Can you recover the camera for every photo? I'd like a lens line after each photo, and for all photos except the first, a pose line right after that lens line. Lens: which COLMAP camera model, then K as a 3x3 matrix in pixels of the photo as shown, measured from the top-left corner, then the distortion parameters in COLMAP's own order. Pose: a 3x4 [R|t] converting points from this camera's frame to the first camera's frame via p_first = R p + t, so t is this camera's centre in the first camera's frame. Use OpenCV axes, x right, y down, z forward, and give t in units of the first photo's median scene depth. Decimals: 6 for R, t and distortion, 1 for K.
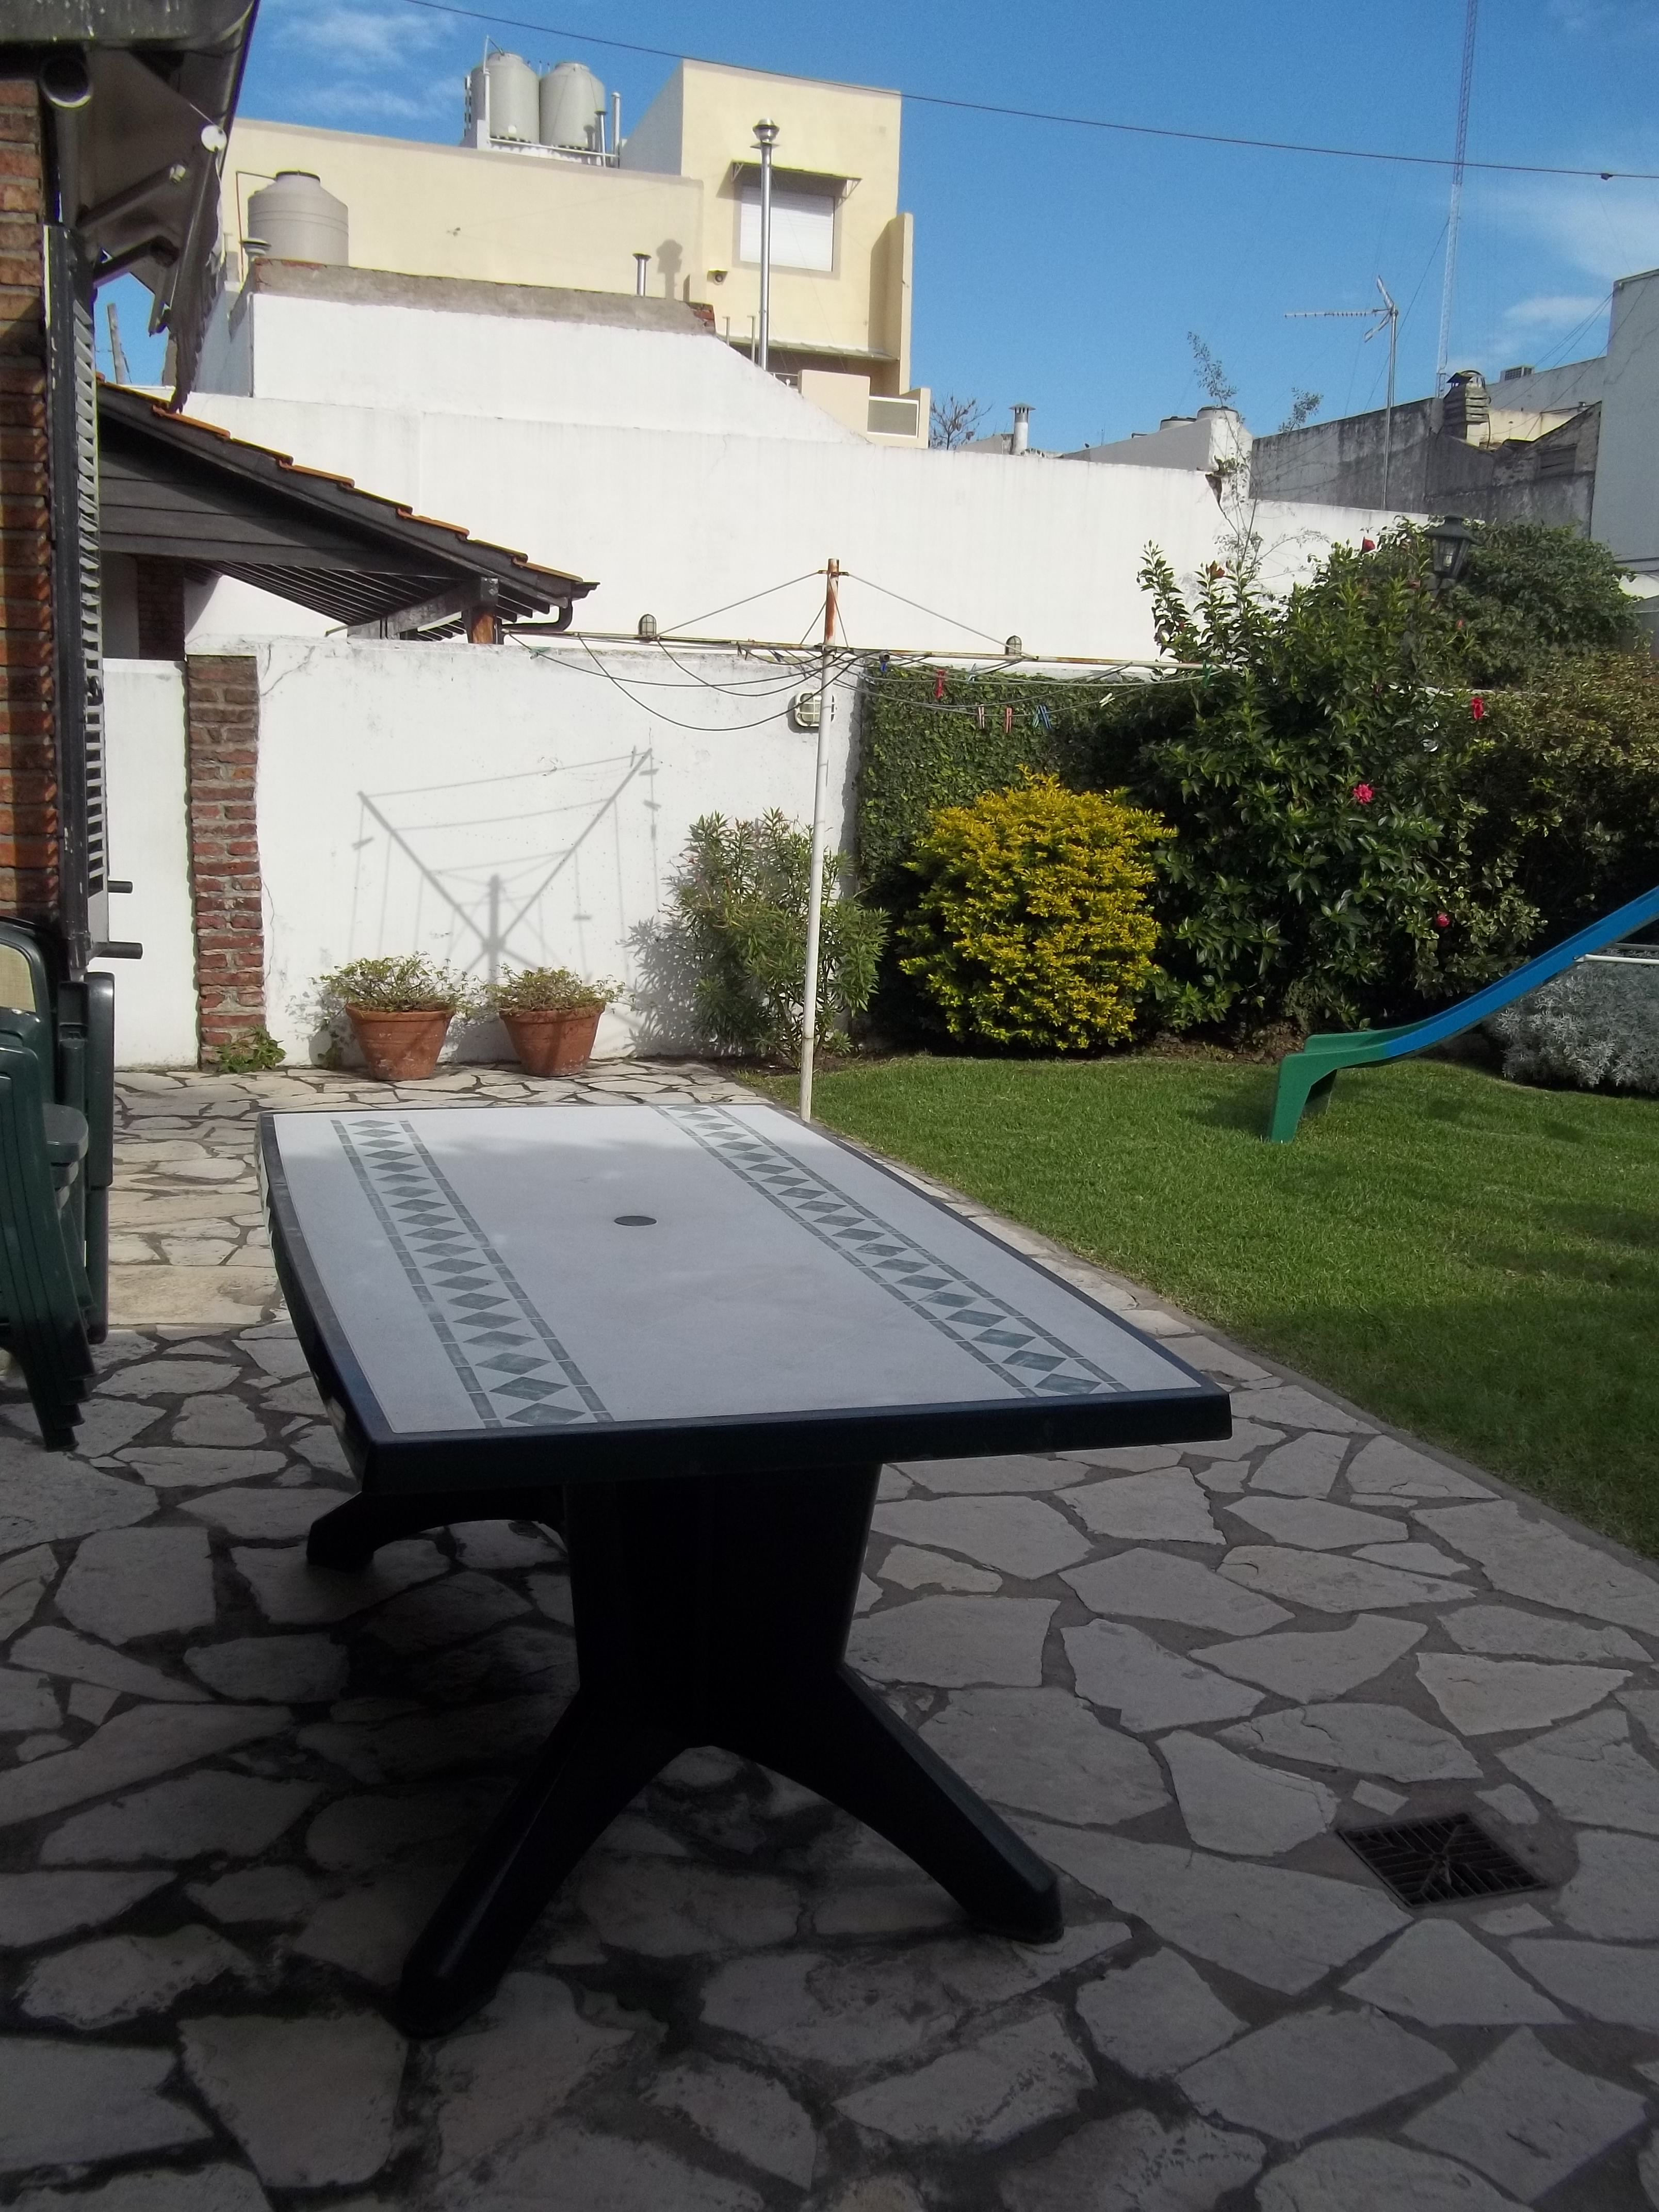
lens RADIAL K [[2132.1, 0, 831.2], [0, 2132.1, 1109.6], [0, 0, 1]] dist [-0.012816, 0.000000]
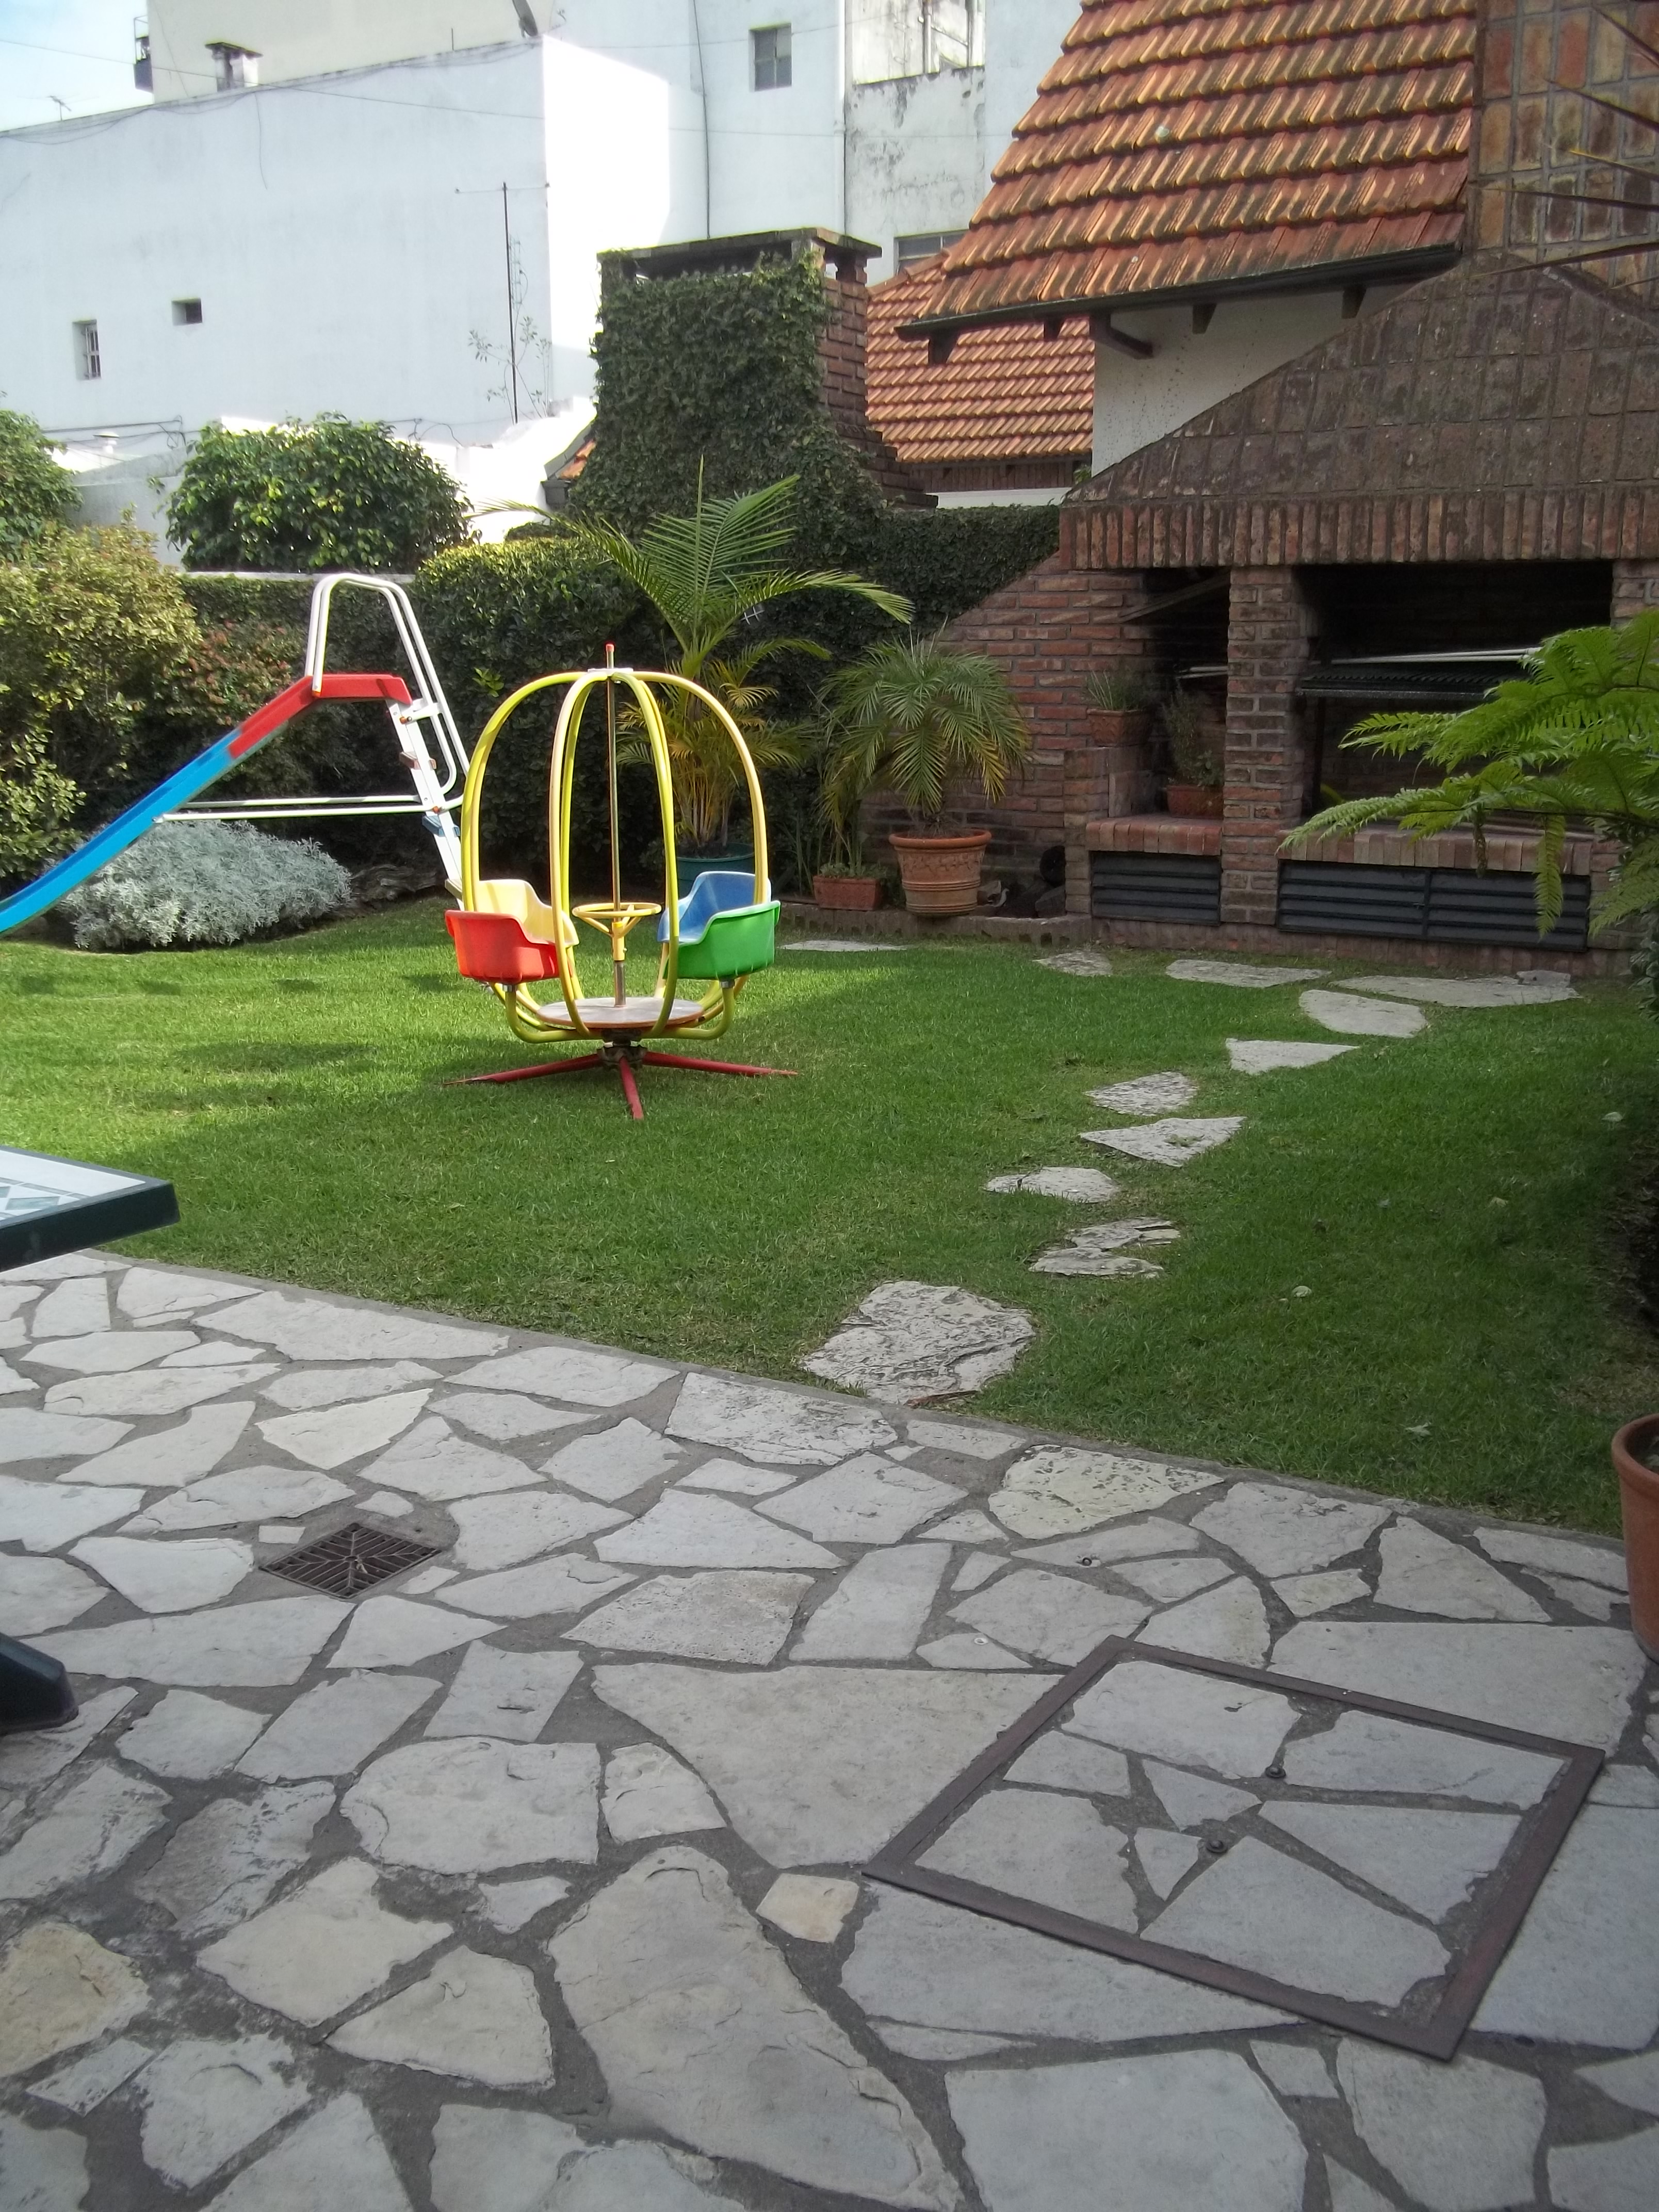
lens RADIAL K [[2132.1, 0, 831.8], [0, 2132.1, 1104.9], [0, 0, 1]] dist [-0.012816, 0.000000]
pose [[0.768532, -0.175536, 0.615261, -0.135345], [0.142100, 0.984441, 0.103364, 0.013683], [-0.623832, 0.007990, 0.781518, -0.065538]]
